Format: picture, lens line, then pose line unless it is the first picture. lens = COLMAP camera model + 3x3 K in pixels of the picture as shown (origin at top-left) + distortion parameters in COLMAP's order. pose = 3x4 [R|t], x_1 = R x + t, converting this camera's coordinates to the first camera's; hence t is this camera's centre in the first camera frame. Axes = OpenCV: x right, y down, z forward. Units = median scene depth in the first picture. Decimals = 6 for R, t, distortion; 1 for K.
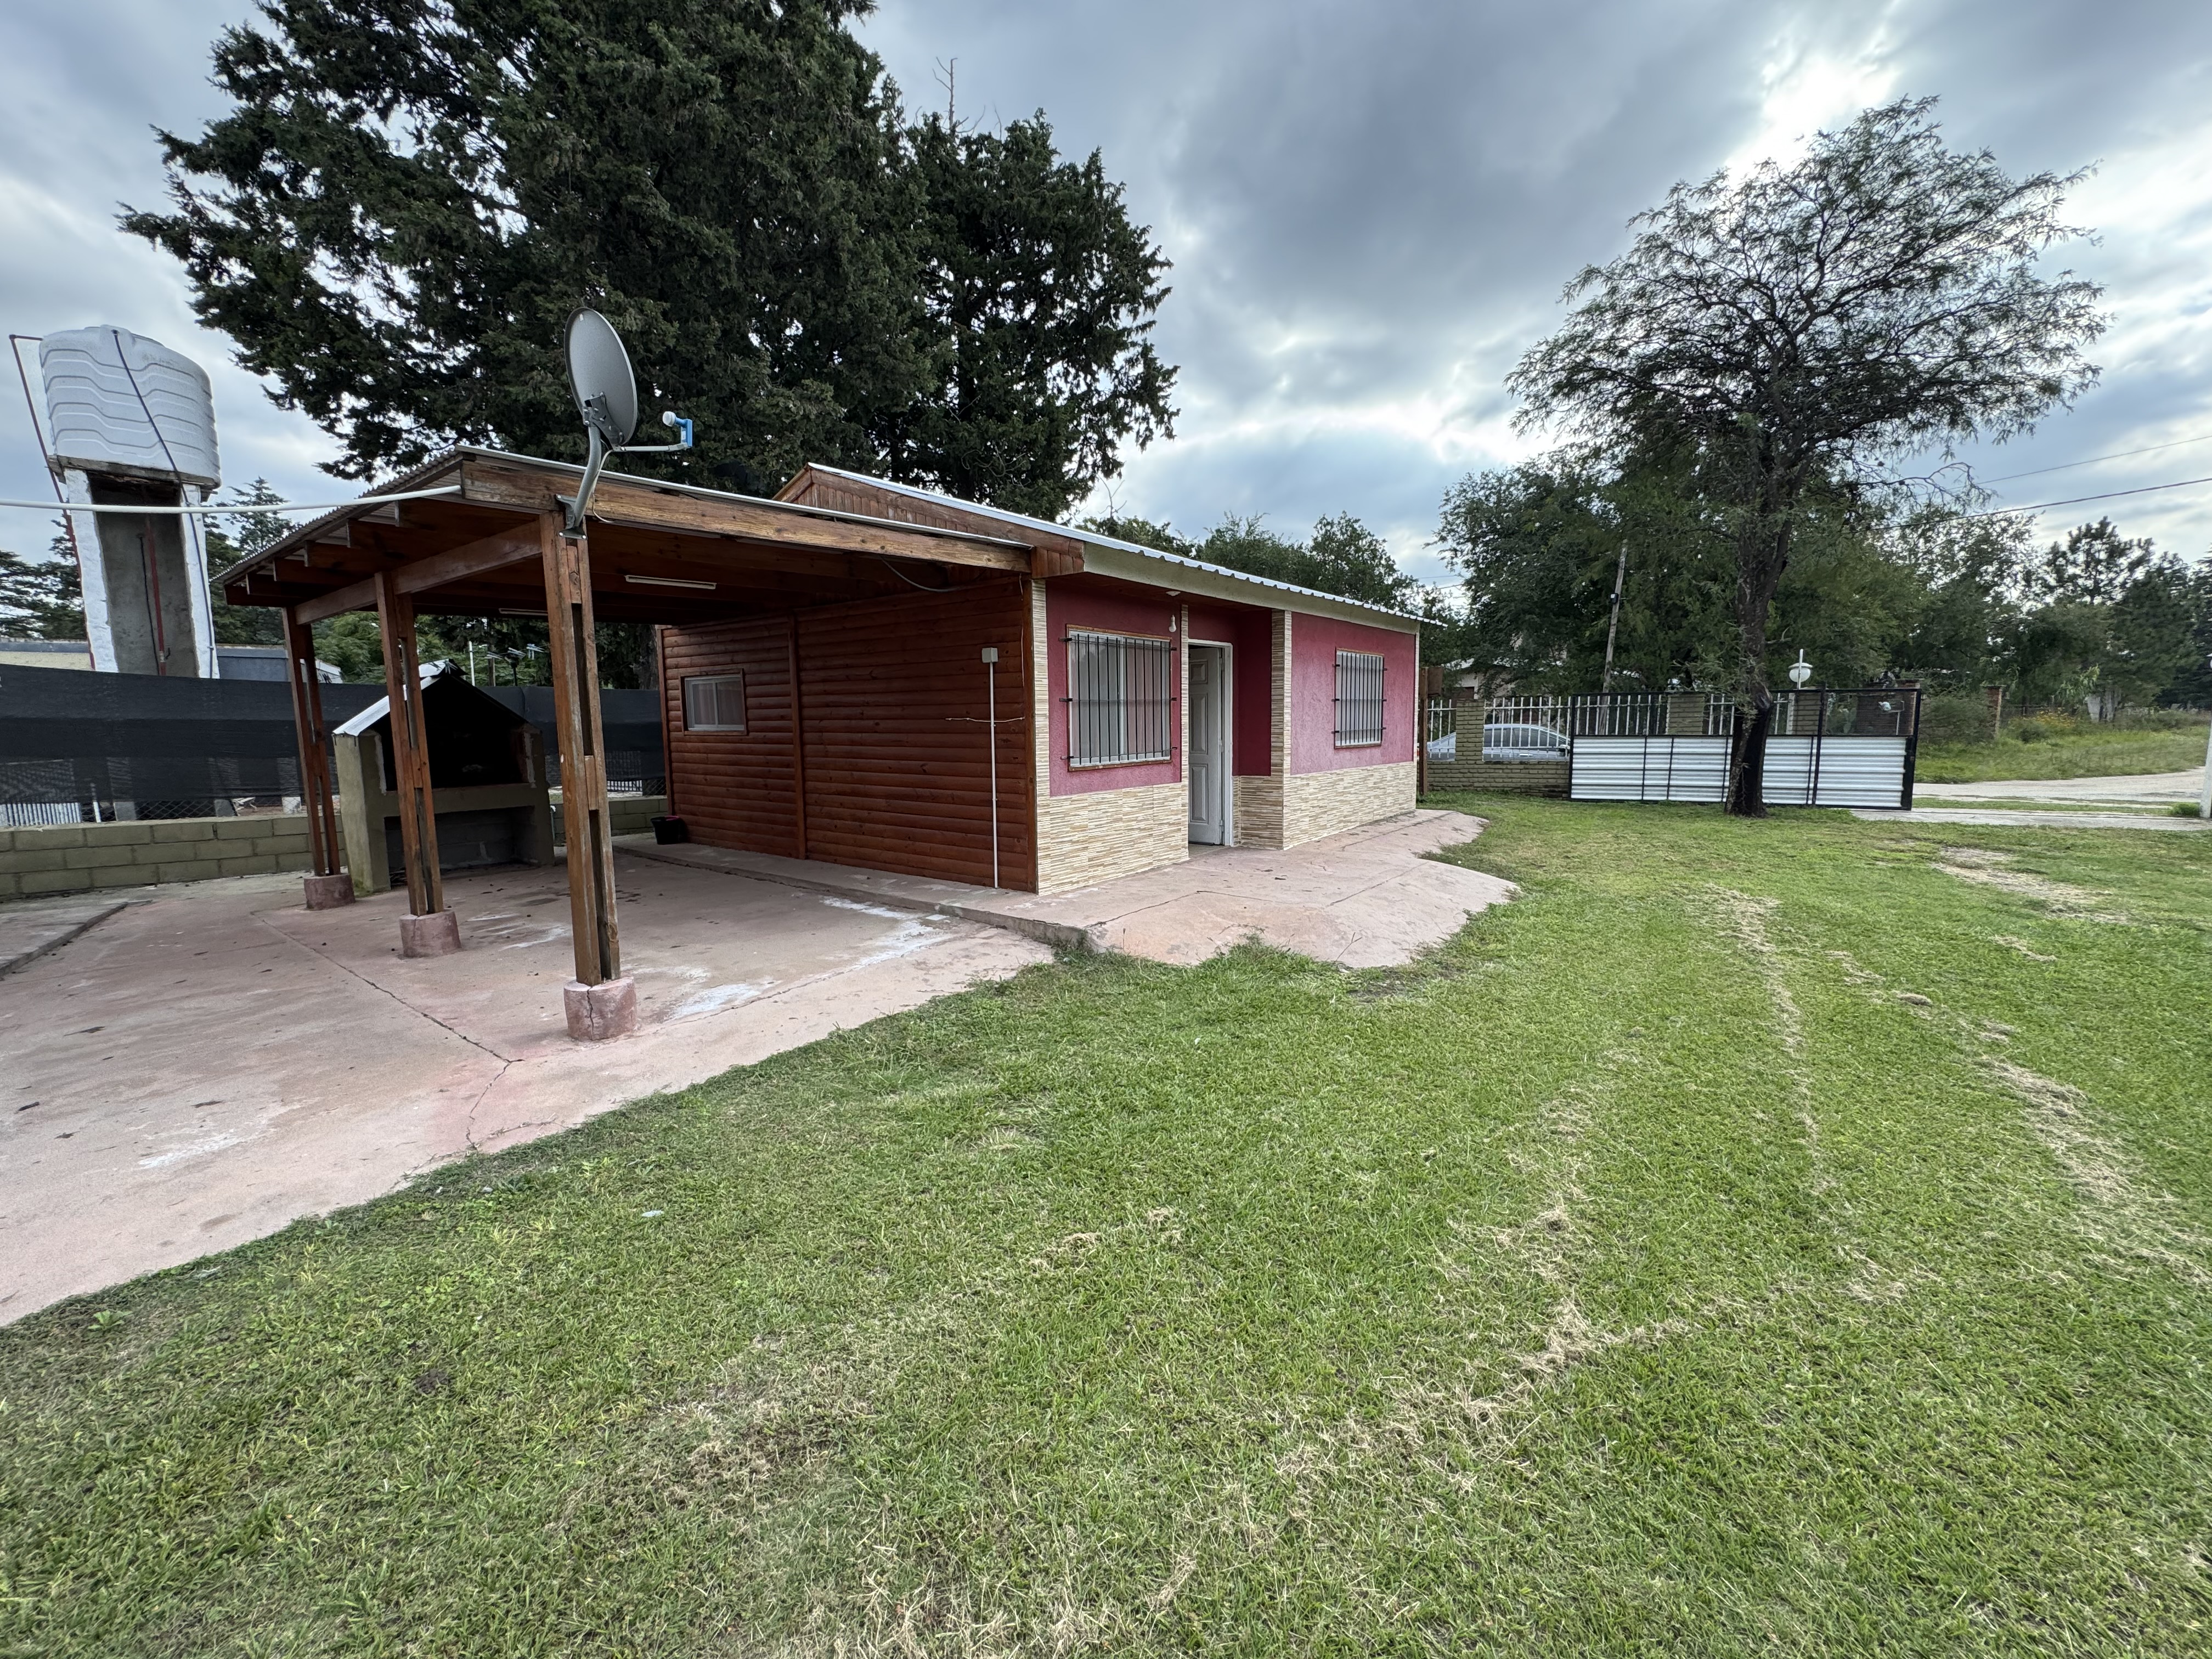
lens RADIAL K [[884.1, 0, 1103.7], [0, 884.1, 824.3], [0, 0, 1]] dist [-0.002643, 0.000603]
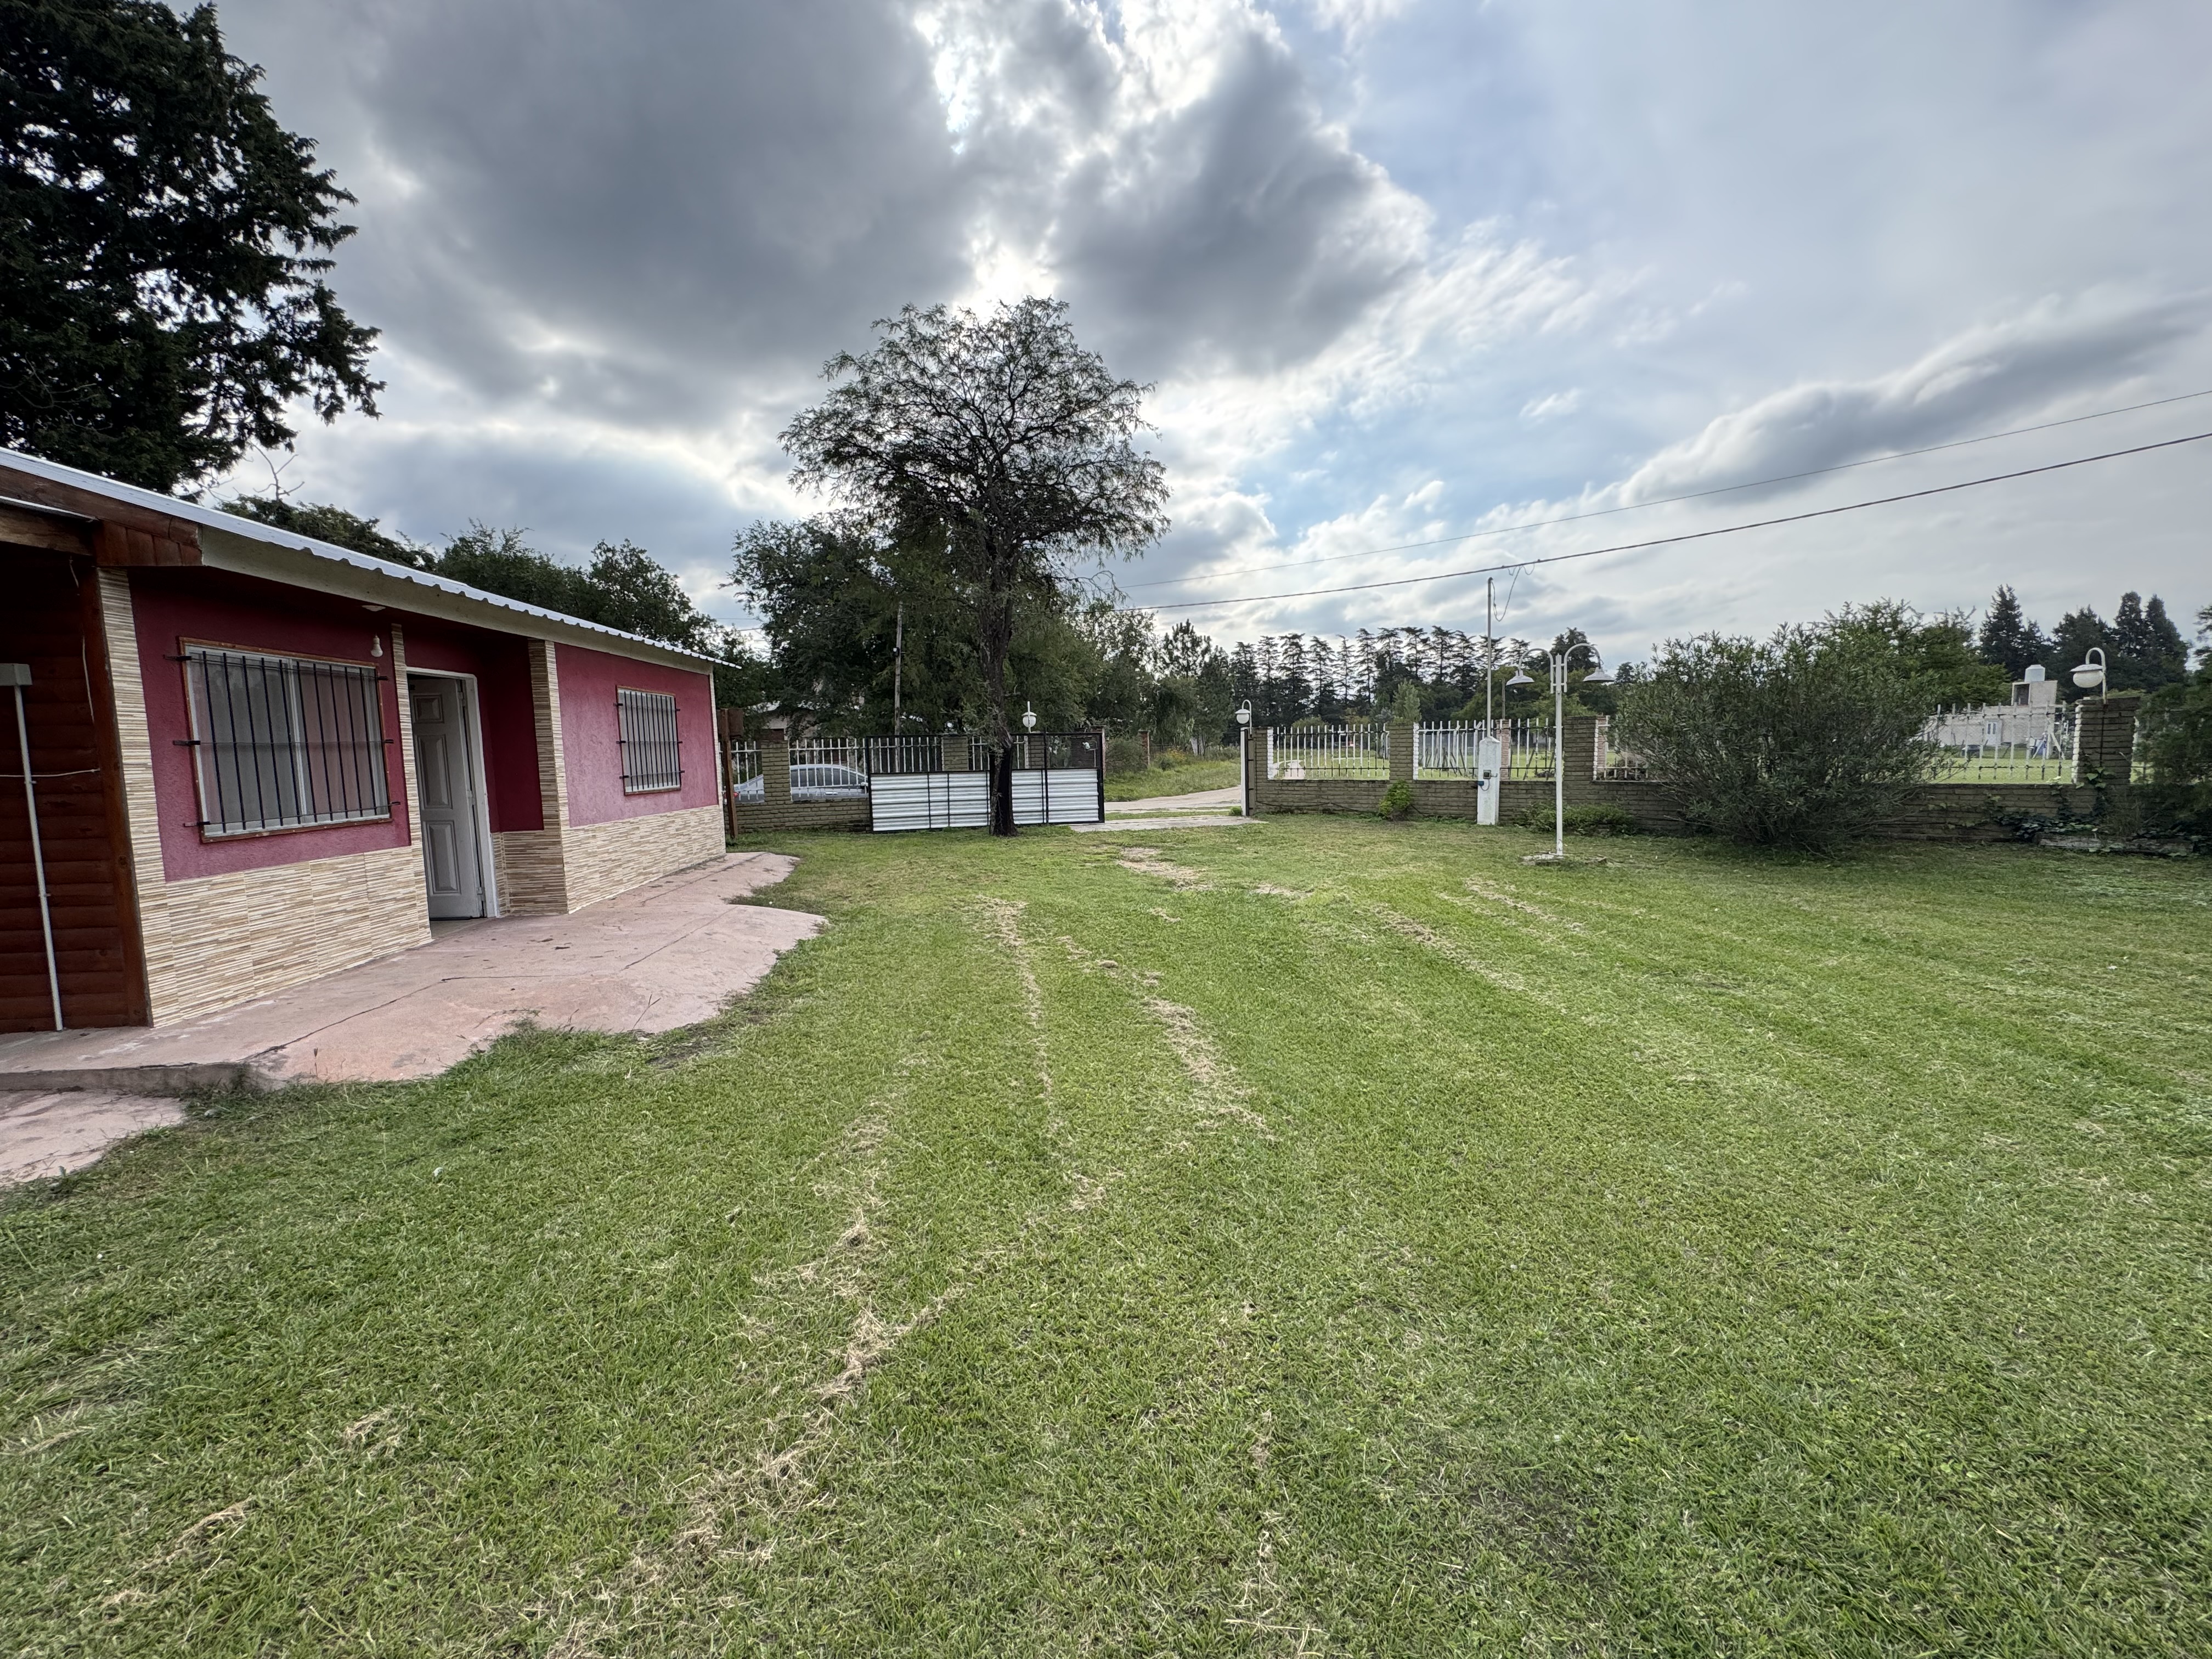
lens RADIAL K [[884.1, 0, 1103.7], [0, 884.1, 824.3], [0, 0, 1]] dist [-0.002643, 0.000603]
pose [[0.741785, -0.063780, 0.667598, 0.020551], [0.094559, 0.995469, -0.009962, -0.000018], [-0.663938, 0.070517, 0.744455, -0.003735]]
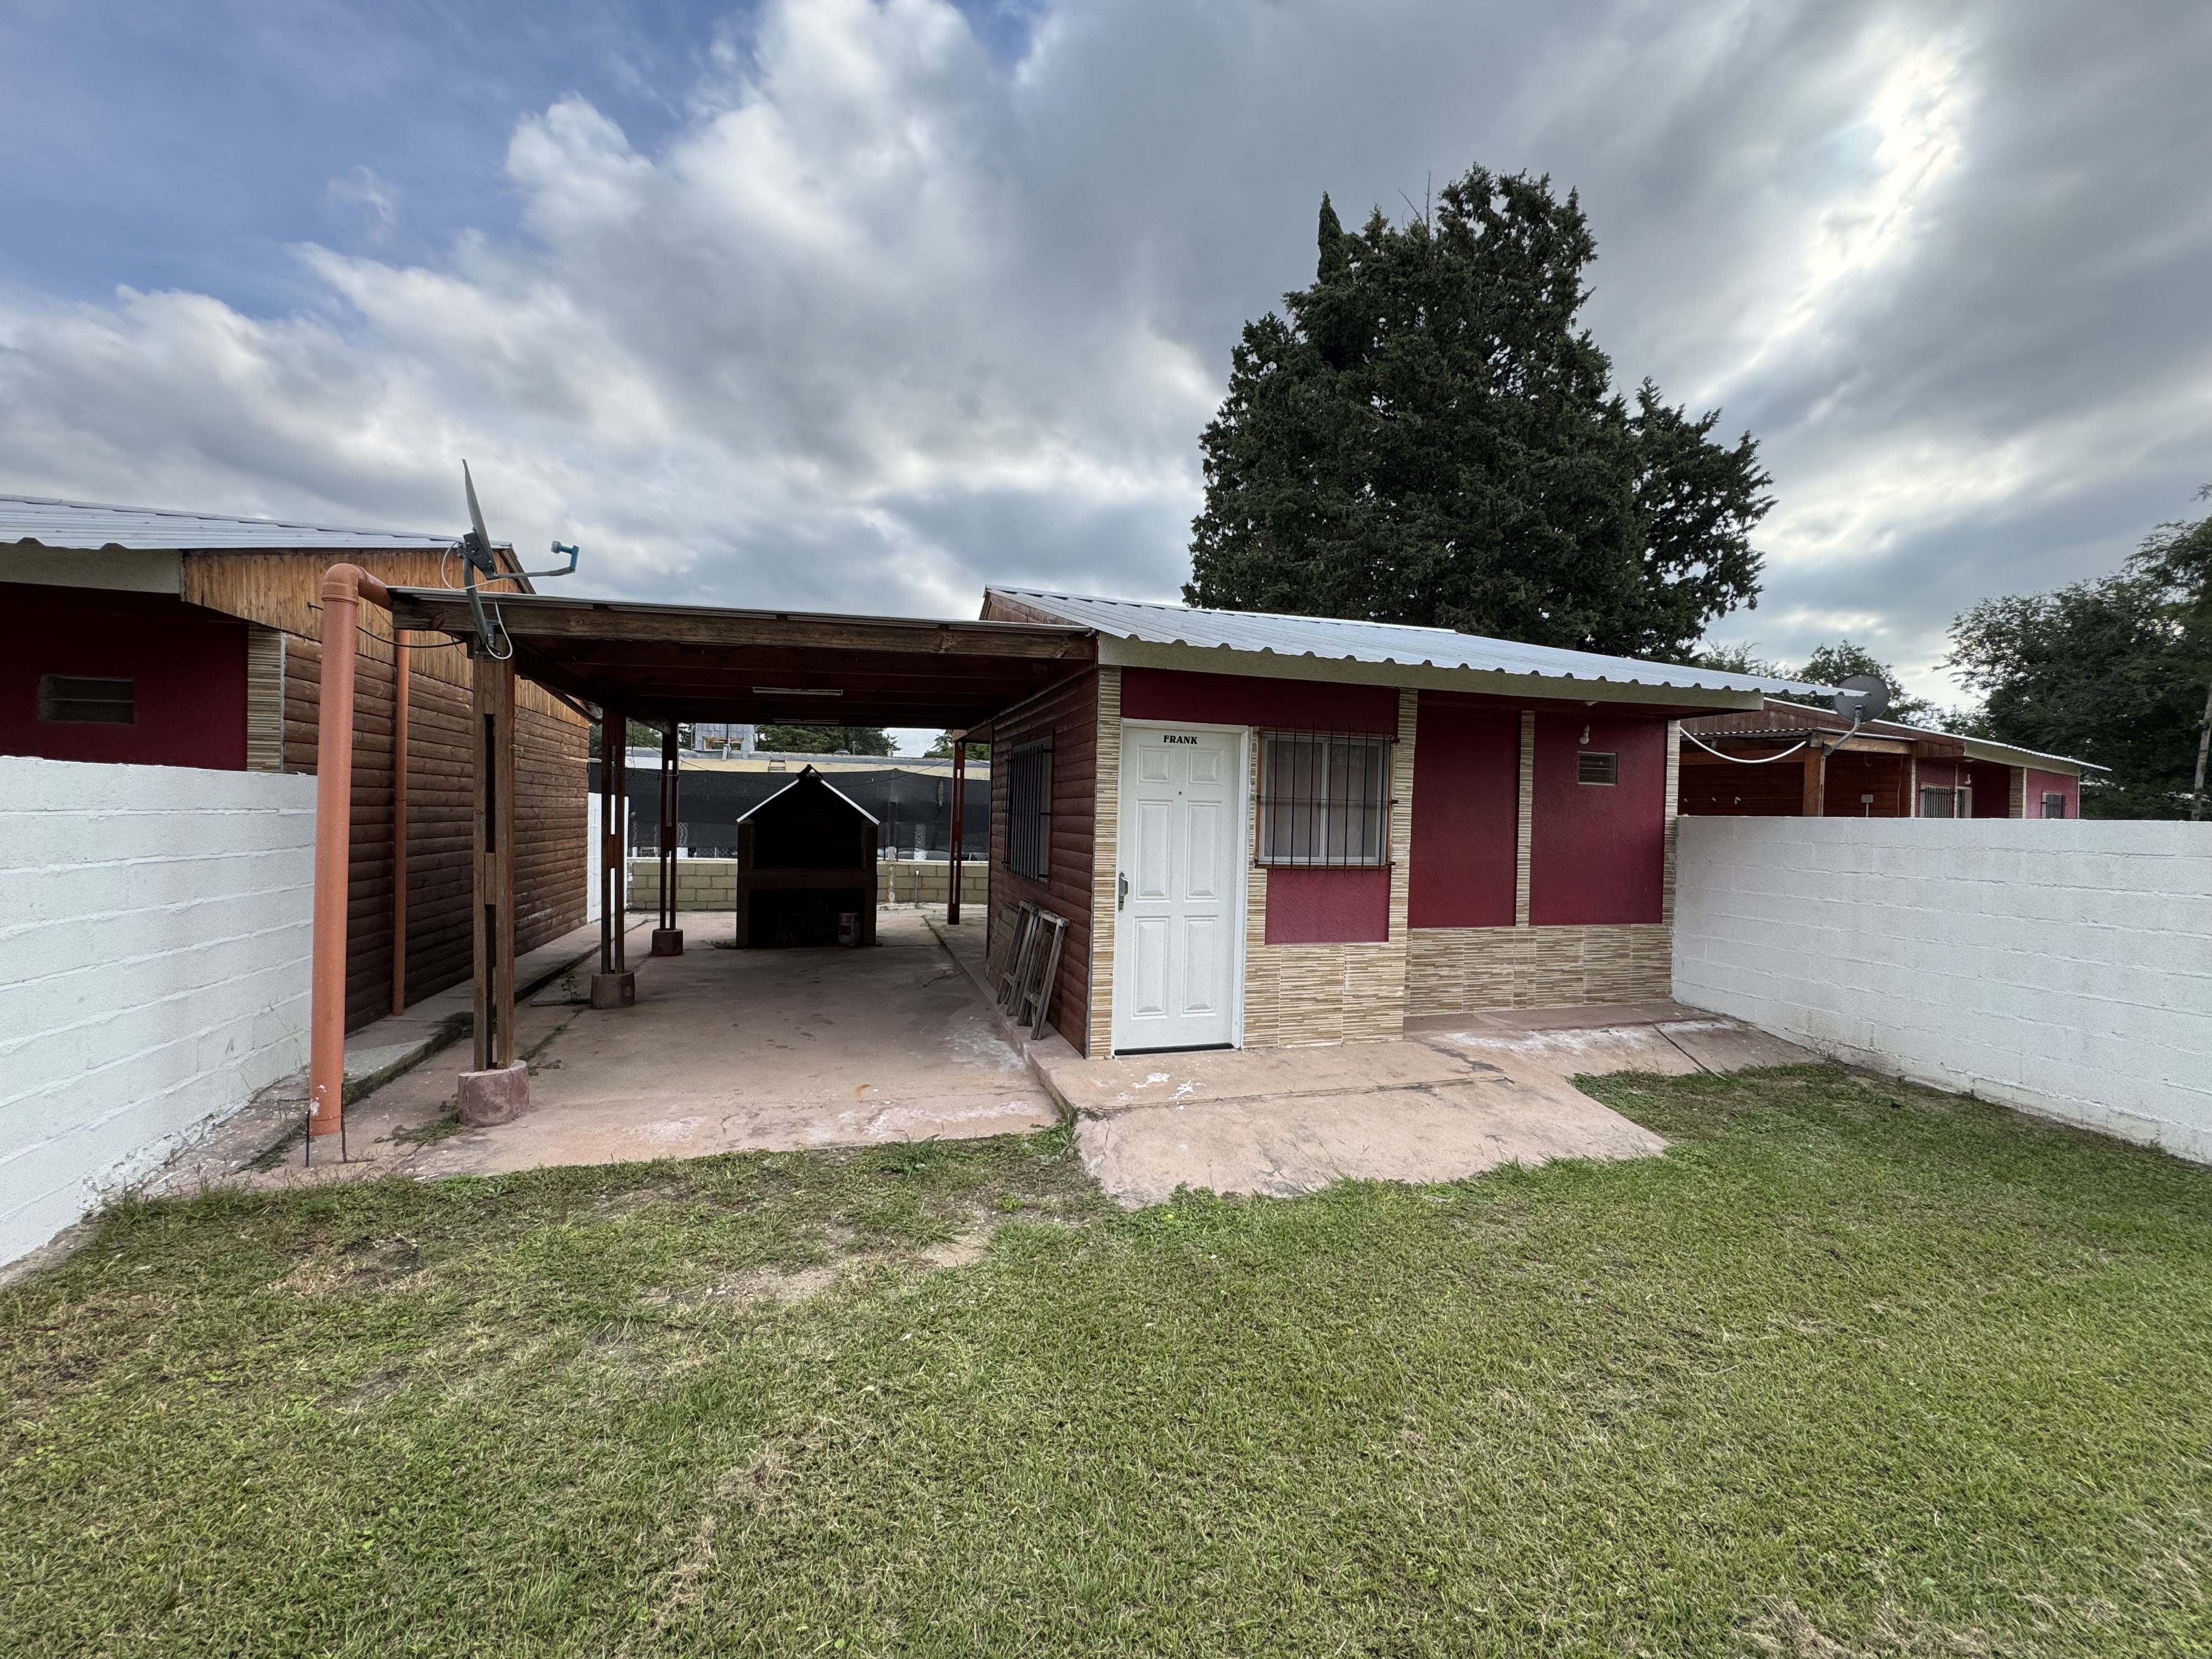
lens RADIAL K [[884.1, 0, 1103.7], [0, 884.1, 824.3], [0, 0, 1]] dist [-0.002643, 0.000603]
pose [[0.946718, 0.044224, -0.319013, -0.797327], [-0.077525, 0.992694, -0.092453, 0.112979], [0.312594, 0.112258, 0.943230, -0.899068]]
